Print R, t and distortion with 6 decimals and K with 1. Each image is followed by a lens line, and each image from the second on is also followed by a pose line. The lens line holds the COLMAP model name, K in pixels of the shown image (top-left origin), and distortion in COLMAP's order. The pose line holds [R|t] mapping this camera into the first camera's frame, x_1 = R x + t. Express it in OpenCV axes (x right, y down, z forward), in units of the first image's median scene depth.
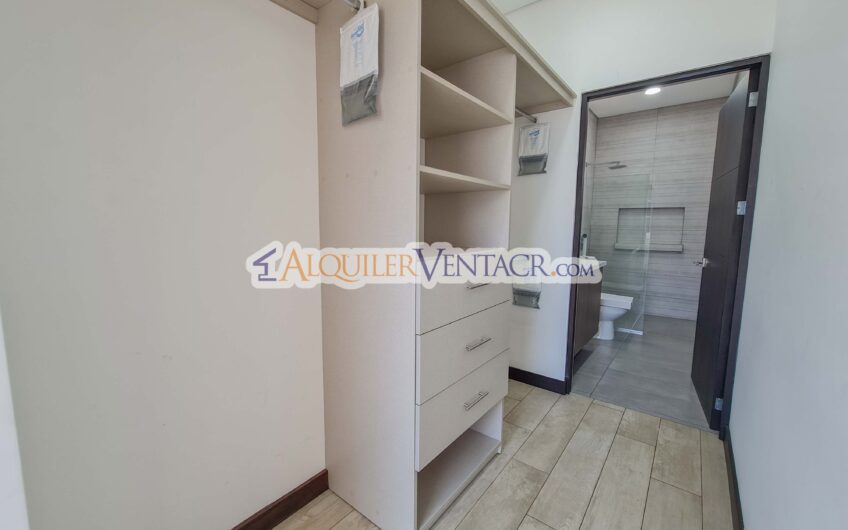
lens RADIAL K [[346.4, 0, 420.4], [0, 346.4, 264.2], [0, 0, 1]] dist [-0.000618, -0.000510]
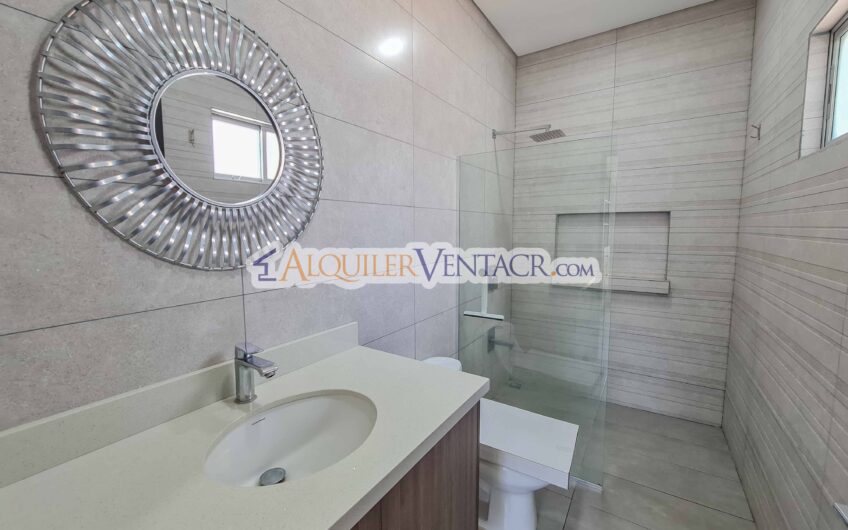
lens RADIAL K [[346.4, 0, 426.2], [0, 346.4, 261.4], [0, 0, 1]] dist [-0.000618, -0.000510]
pose [[0.995031, -0.017809, 0.097958, 0.322841], [0.020608, 0.999406, -0.027637, -0.077157], [-0.097408, 0.029518, 0.994807, 0.488862]]
